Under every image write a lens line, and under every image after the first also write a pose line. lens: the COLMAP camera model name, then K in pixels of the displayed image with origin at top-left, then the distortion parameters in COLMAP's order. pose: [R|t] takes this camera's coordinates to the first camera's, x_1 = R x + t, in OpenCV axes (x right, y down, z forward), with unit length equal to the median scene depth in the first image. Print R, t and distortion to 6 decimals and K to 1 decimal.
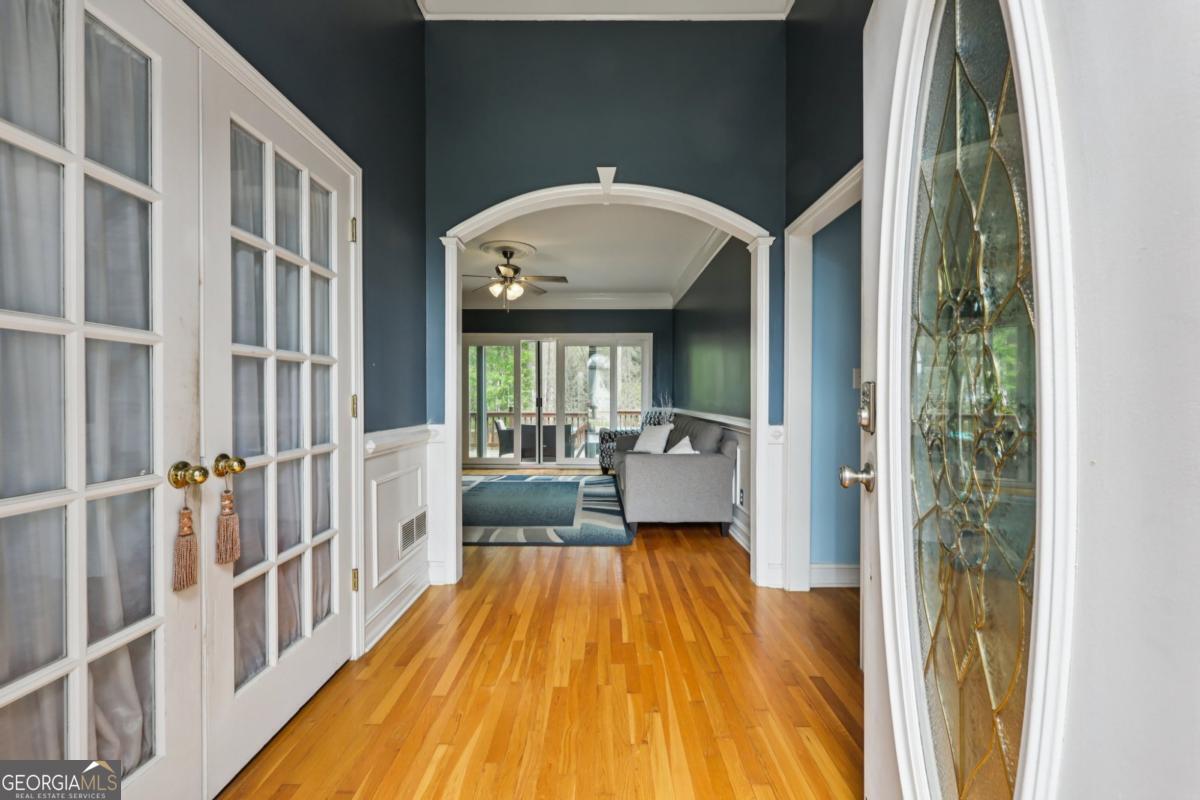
lens RADIAL K [[479.1, 0, 597.3], [0, 479.1, 400.0], [0, 0, 1]] dist [-0.001264, -0.000073]
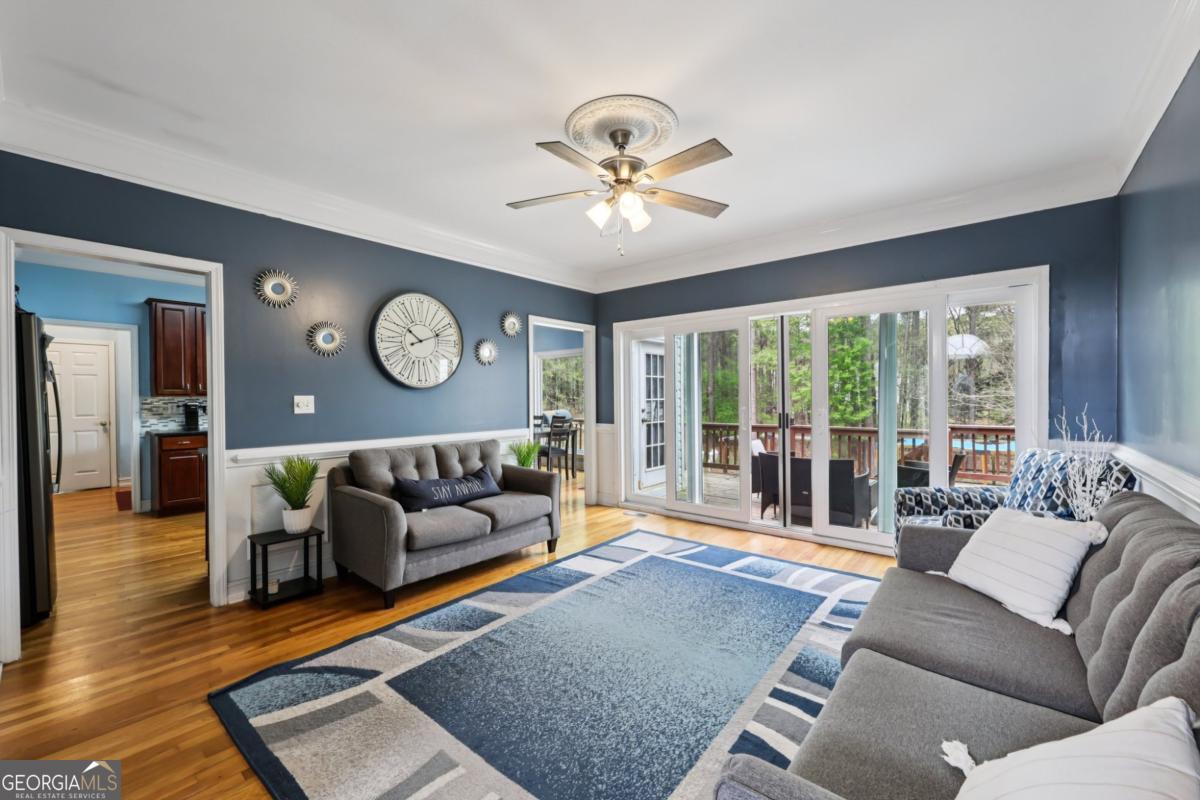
lens RADIAL K [[479.1, 0, 597.3], [0, 479.1, 400.0], [0, 0, 1]] dist [-0.001264, -0.000073]
pose [[0.769011, -0.003609, -0.639225, 0.109878], [0.003860, 0.999992, -0.001002, -0.030409], [0.639224, -0.001697, 0.769019, 0.582302]]
